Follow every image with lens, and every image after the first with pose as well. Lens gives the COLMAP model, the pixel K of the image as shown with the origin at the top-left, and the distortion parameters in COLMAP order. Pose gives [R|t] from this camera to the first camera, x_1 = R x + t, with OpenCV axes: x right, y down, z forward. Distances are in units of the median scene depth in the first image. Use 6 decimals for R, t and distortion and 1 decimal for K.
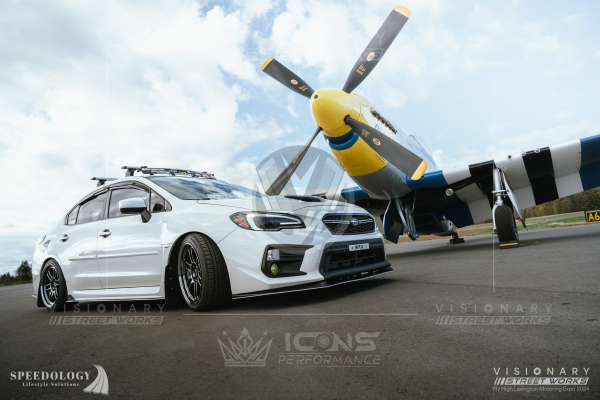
lens RADIAL K [[432.7, 0, 291.8], [0, 432.7, 200.8], [0, 0, 1]] dist [-0.005482, -0.001283]
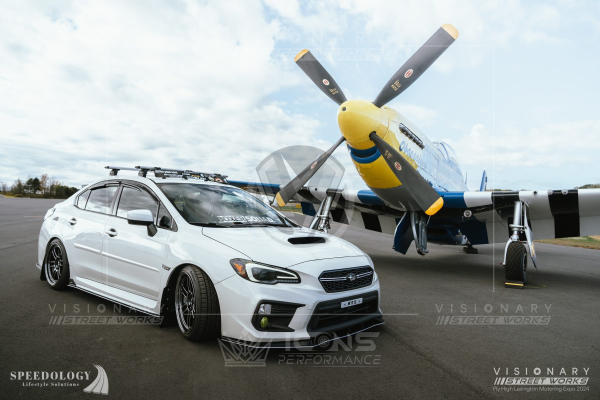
lens RADIAL K [[451.5, 0, 300.0], [0, 451.5, 200.0], [0, 0, 1]] dist [-0.001517, -0.007953]
pose [[0.987504, 0.156519, -0.018372, 0.008344], [-0.153705, 0.982309, 0.106980, -0.117485], [0.034792, -0.102819, 0.994091, -0.018988]]
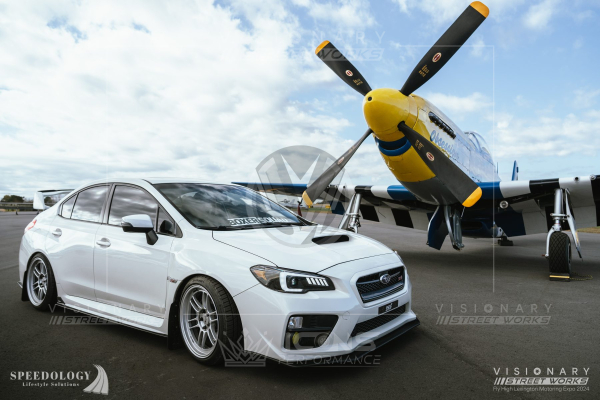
lens RADIAL K [[438.2, 0, 316.0], [0, 438.2, 203.6], [0, 0, 1]] dist [-0.005179, -0.001254]
pose [[0.992851, 0.109543, -0.047413, 0.010582], [-0.103416, 0.987782, 0.116587, -0.104487], [0.059605, -0.110850, 0.992048, 0.053320]]
